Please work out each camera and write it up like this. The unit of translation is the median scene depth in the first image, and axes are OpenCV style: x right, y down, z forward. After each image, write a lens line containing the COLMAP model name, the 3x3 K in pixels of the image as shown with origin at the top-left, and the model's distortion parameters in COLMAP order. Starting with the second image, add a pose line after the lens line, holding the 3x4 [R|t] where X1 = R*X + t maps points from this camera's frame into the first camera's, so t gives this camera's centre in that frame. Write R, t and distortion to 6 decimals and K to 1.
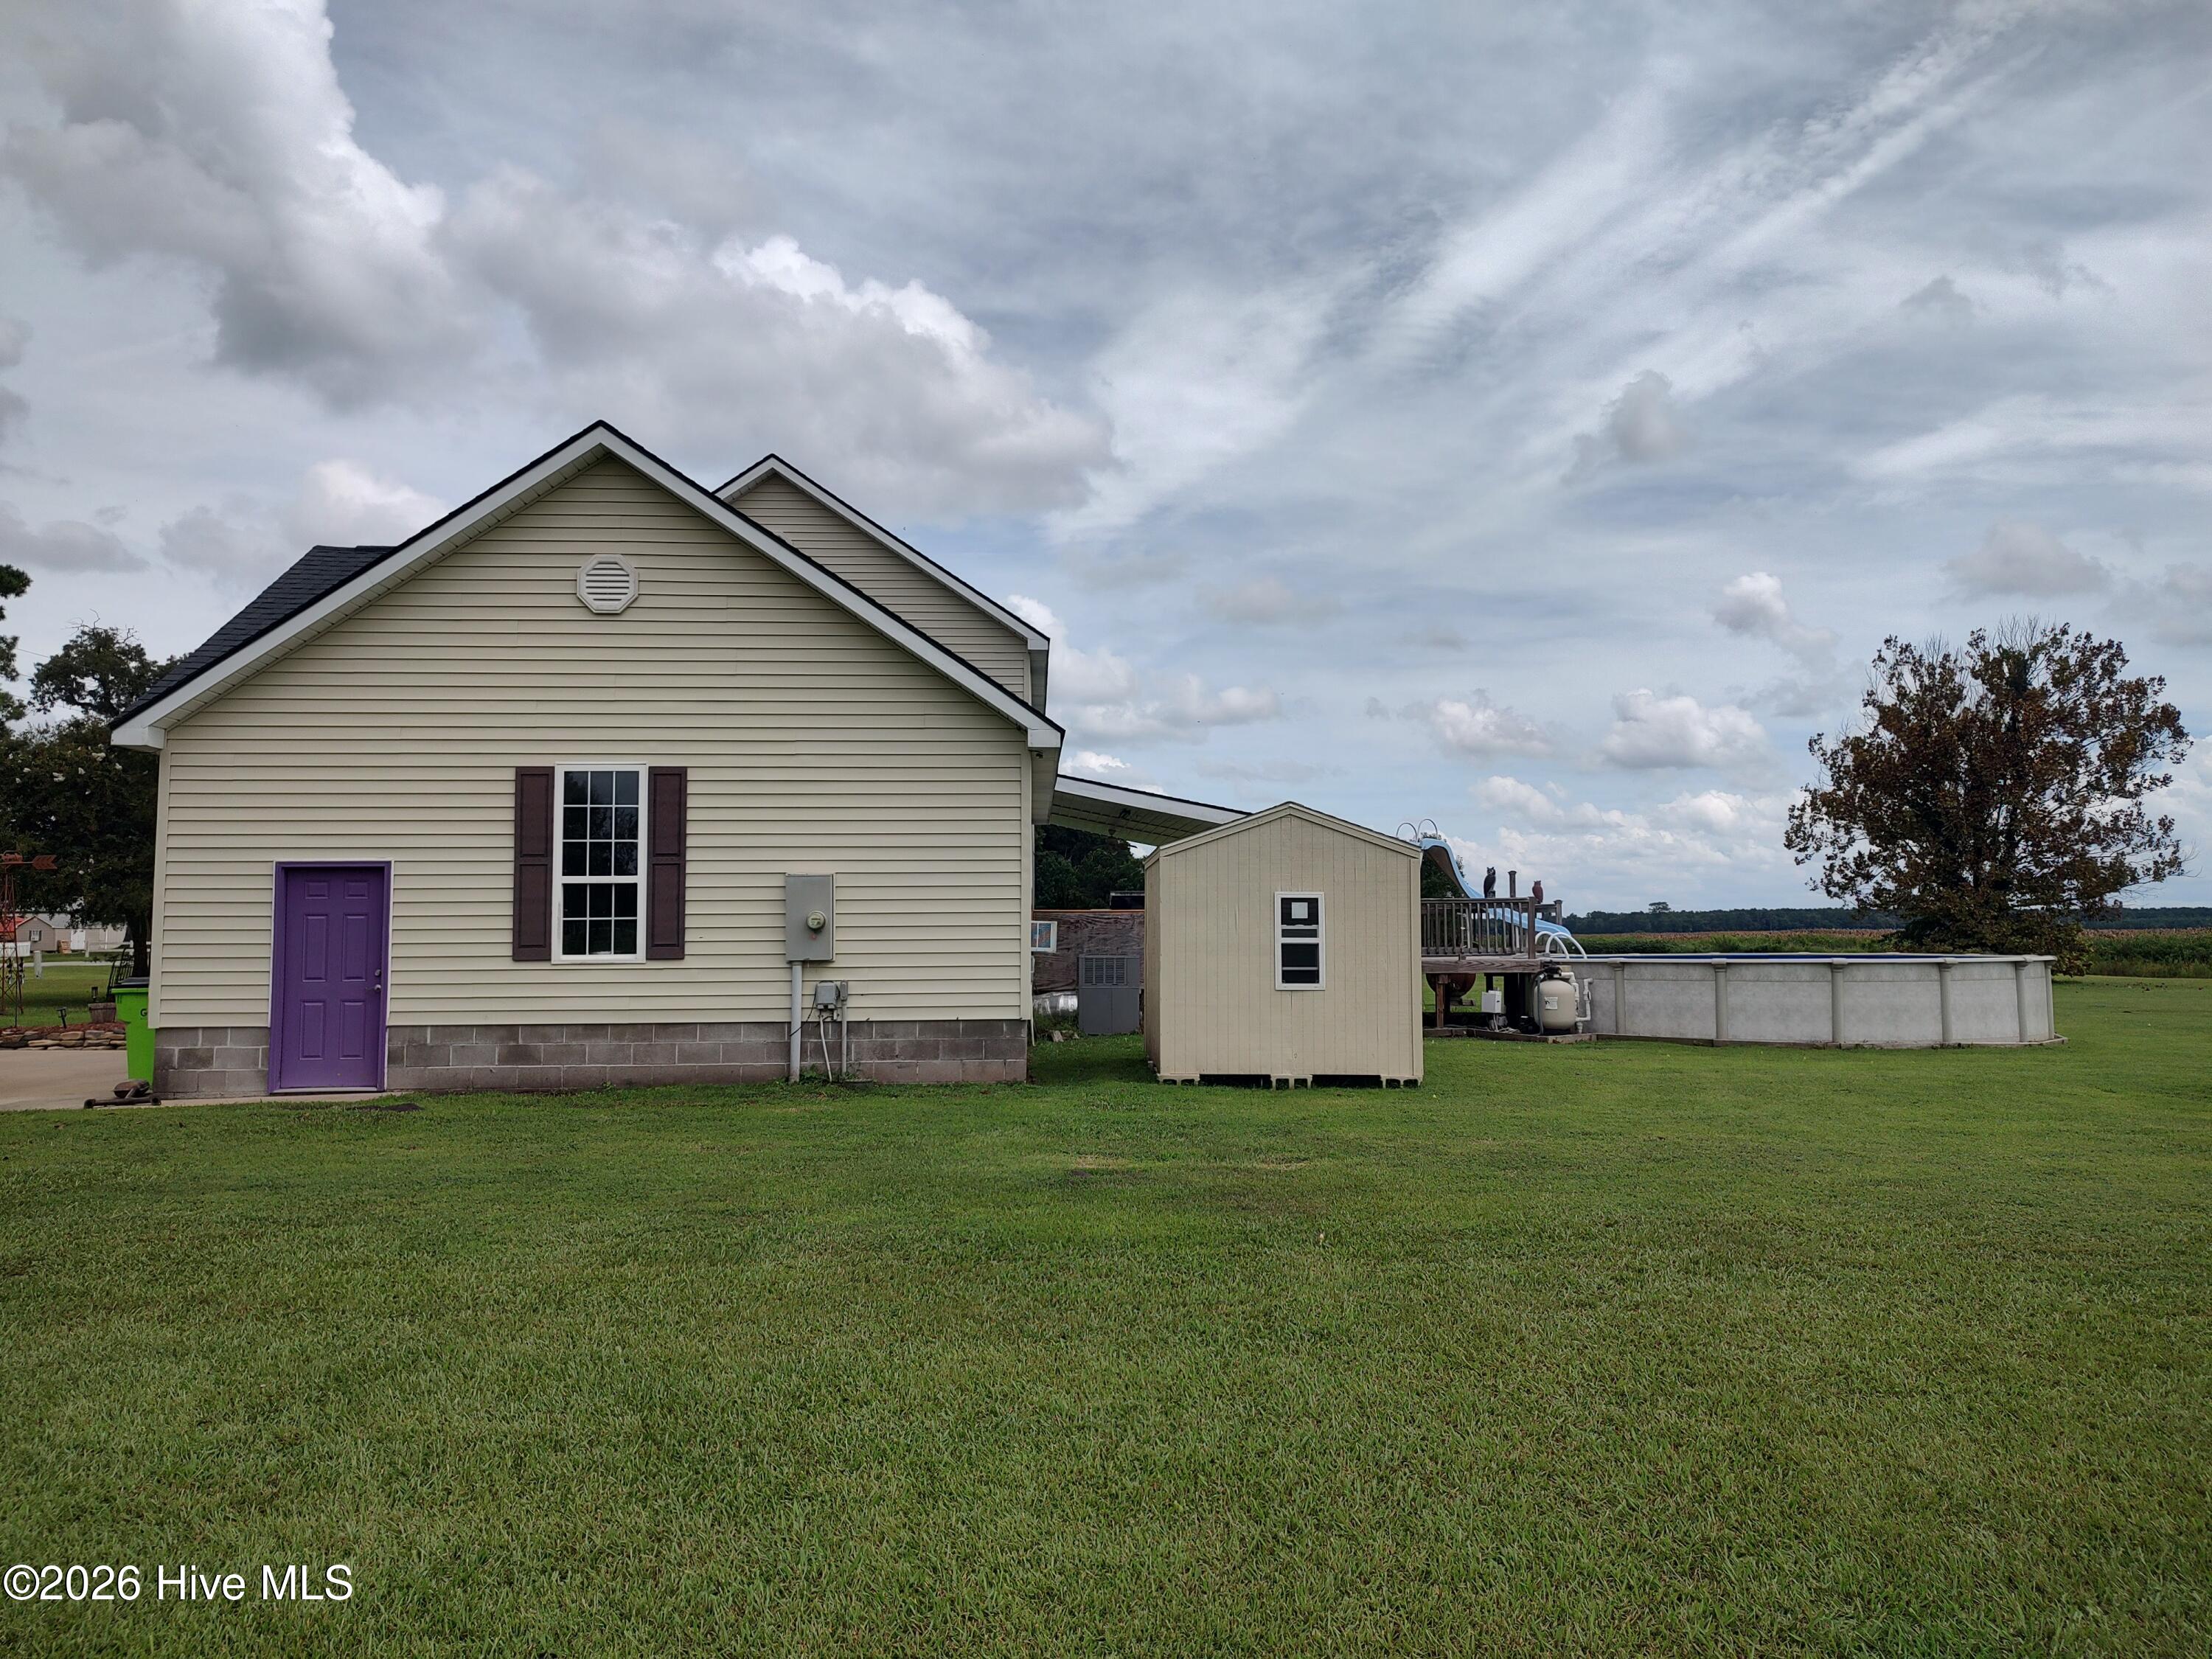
lens RADIAL K [[1578.9, 0, 1107.6], [0, 1578.9, 828.6], [0, 0, 1]] dist [0.011126, -0.004211]
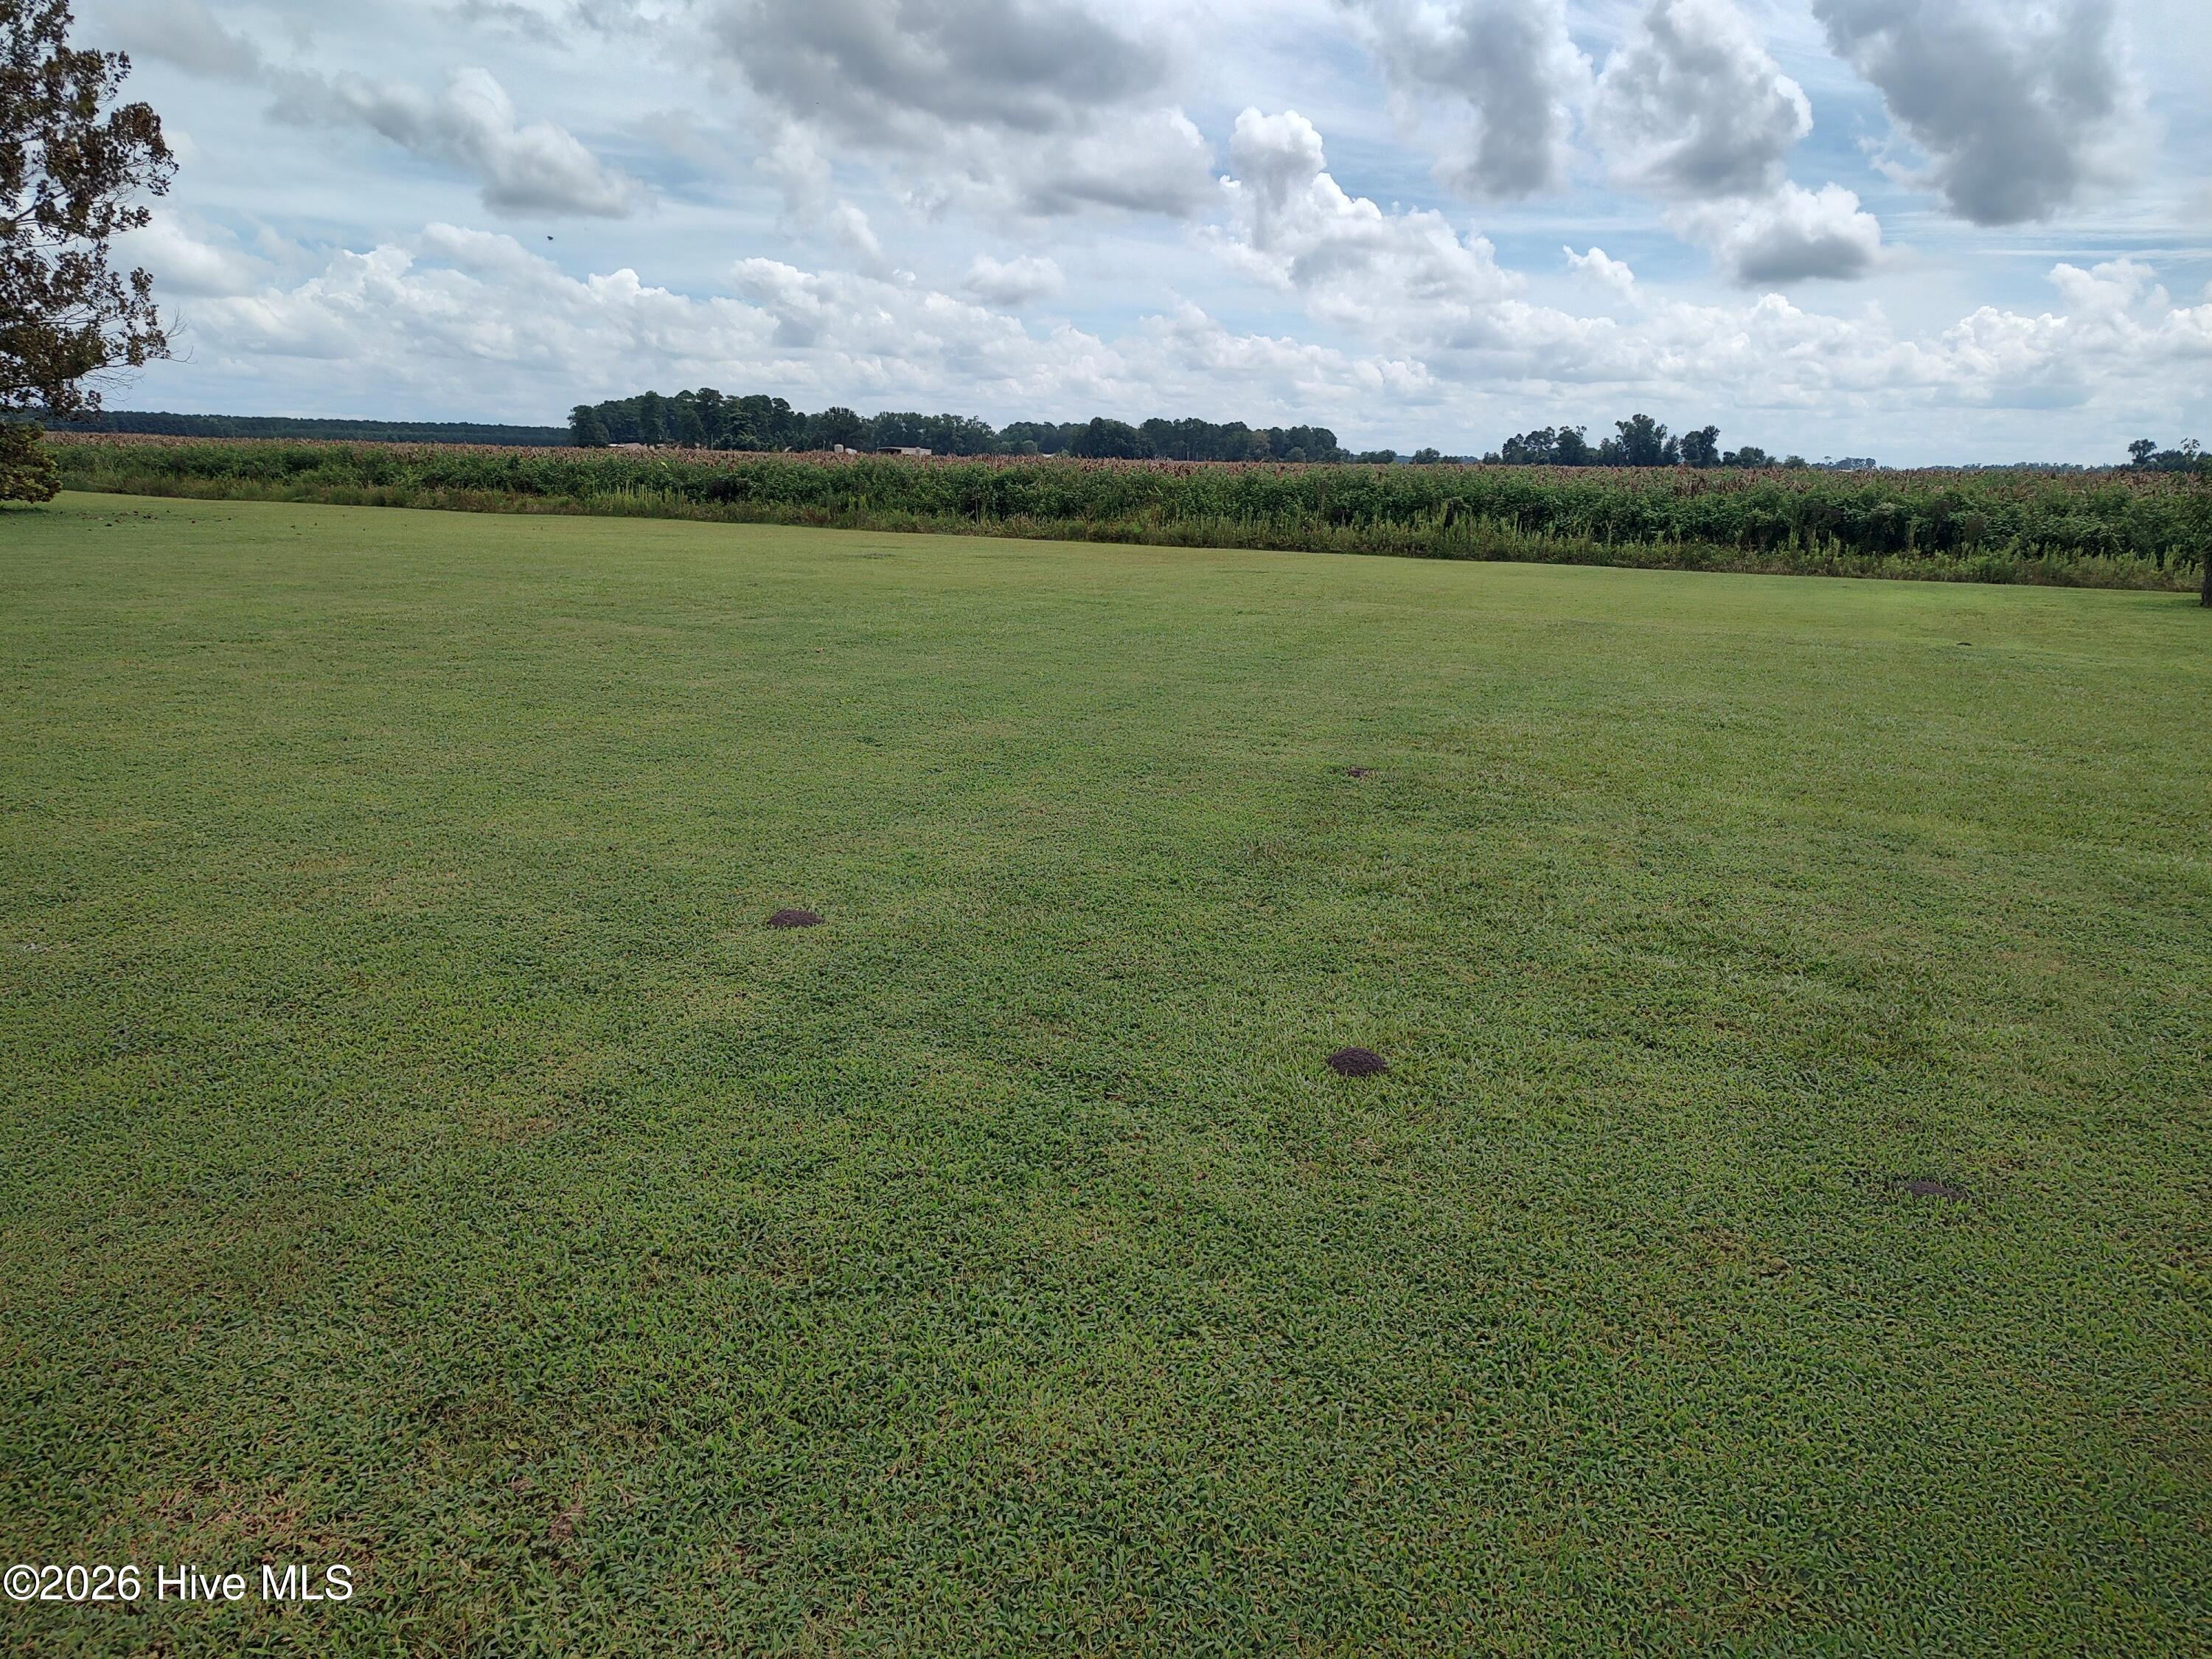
lens RADIAL K [[1578.9, 0, 1106.0], [0, 1578.9, 829.9], [0, 0, 1]] dist [0.011126, -0.004211]
pose [[0.507643, -0.172239, 0.844175, 0.244581], [-0.090198, 0.963805, 0.250888, 0.016114], [-0.856833, -0.203505, 0.473733, 0.247351]]
